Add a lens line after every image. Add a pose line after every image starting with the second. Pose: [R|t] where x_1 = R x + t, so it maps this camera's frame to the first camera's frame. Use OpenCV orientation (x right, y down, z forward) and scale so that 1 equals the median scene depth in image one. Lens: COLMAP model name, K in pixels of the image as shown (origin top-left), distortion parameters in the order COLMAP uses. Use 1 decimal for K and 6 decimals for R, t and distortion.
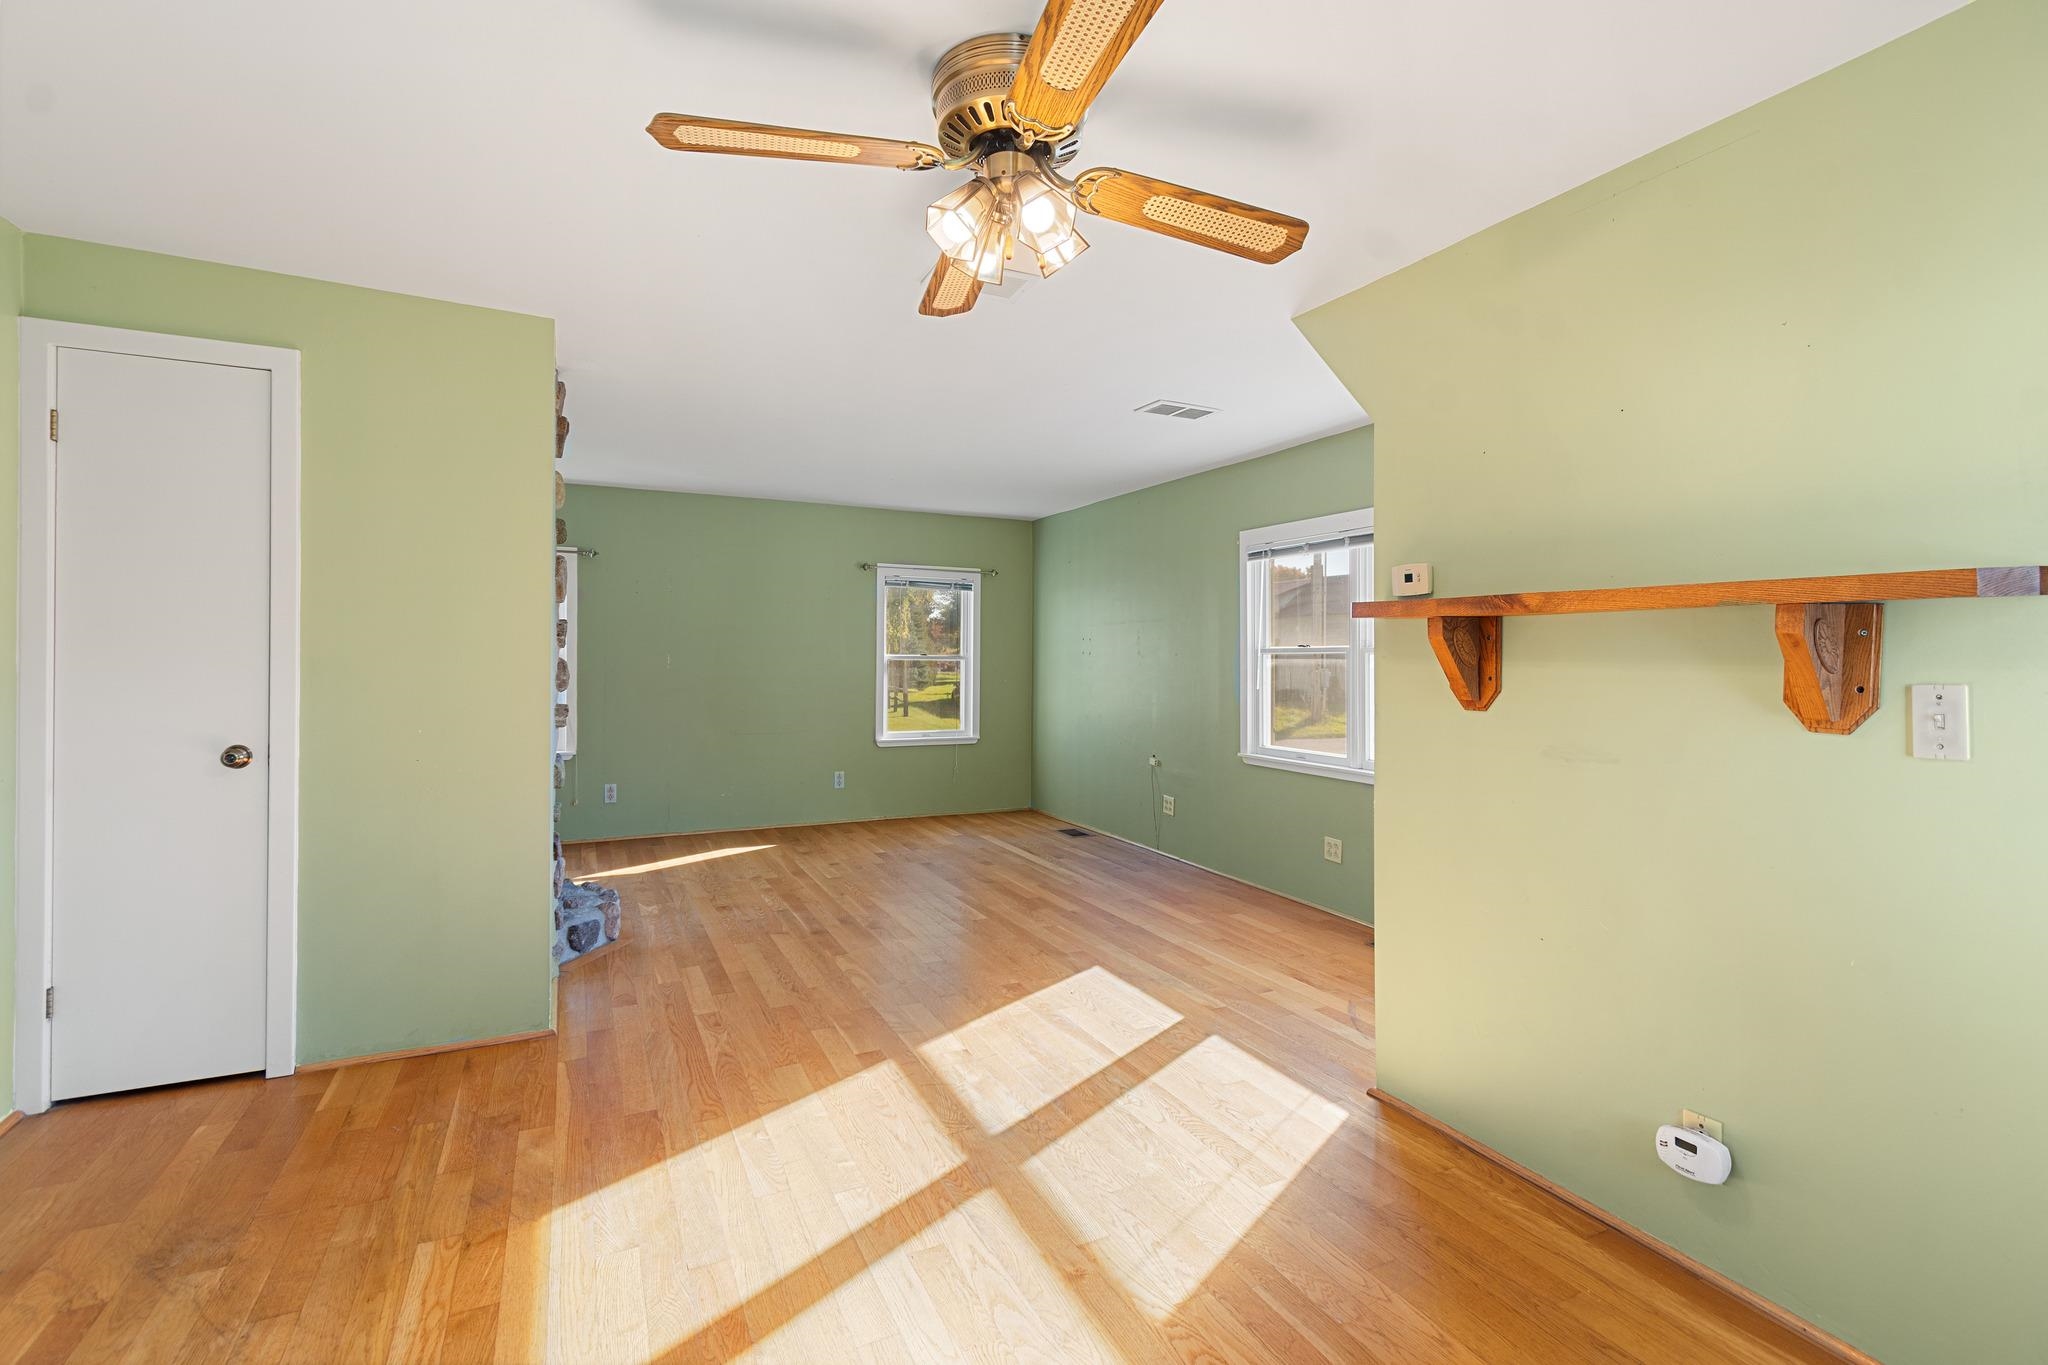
lens RADIAL K [[895.9, 0, 1027.6], [0, 895.9, 654.7], [0, 0, 1]] dist [0.000208, 0.000020]
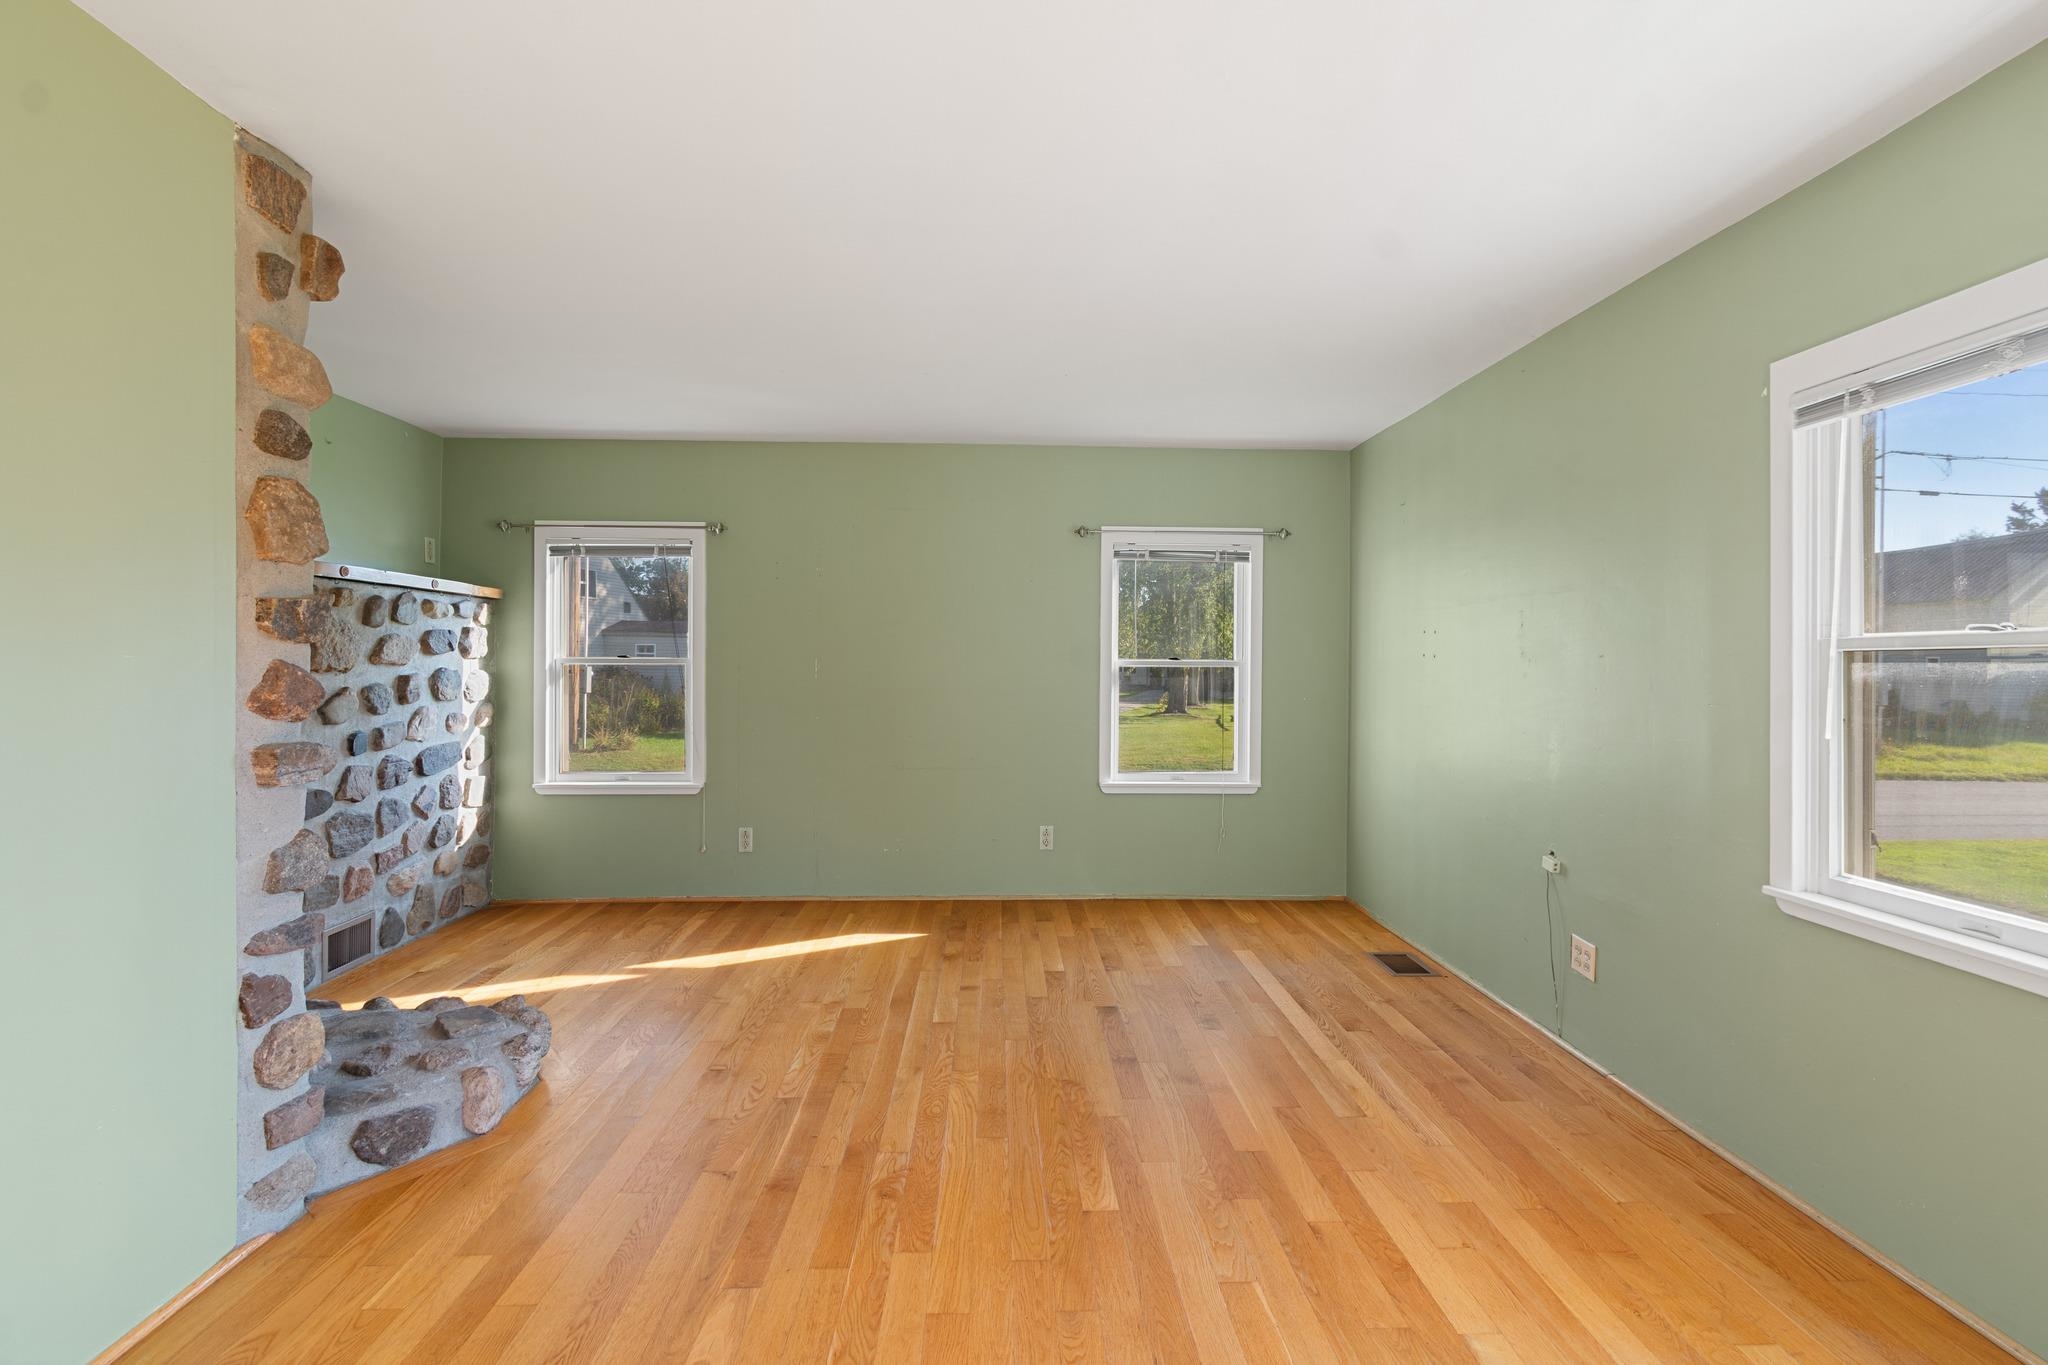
lens RADIAL K [[905.9, 0, 1034.4], [0, 905.9, 666.8], [0, 0, 1]] dist [0.000193, -0.000161]
pose [[0.912636, 0.001168, -0.408771, 0.092122], [0.001214, 0.999984, 0.005569, 0.002641], [0.408771, -0.005579, 0.912620, 0.453020]]
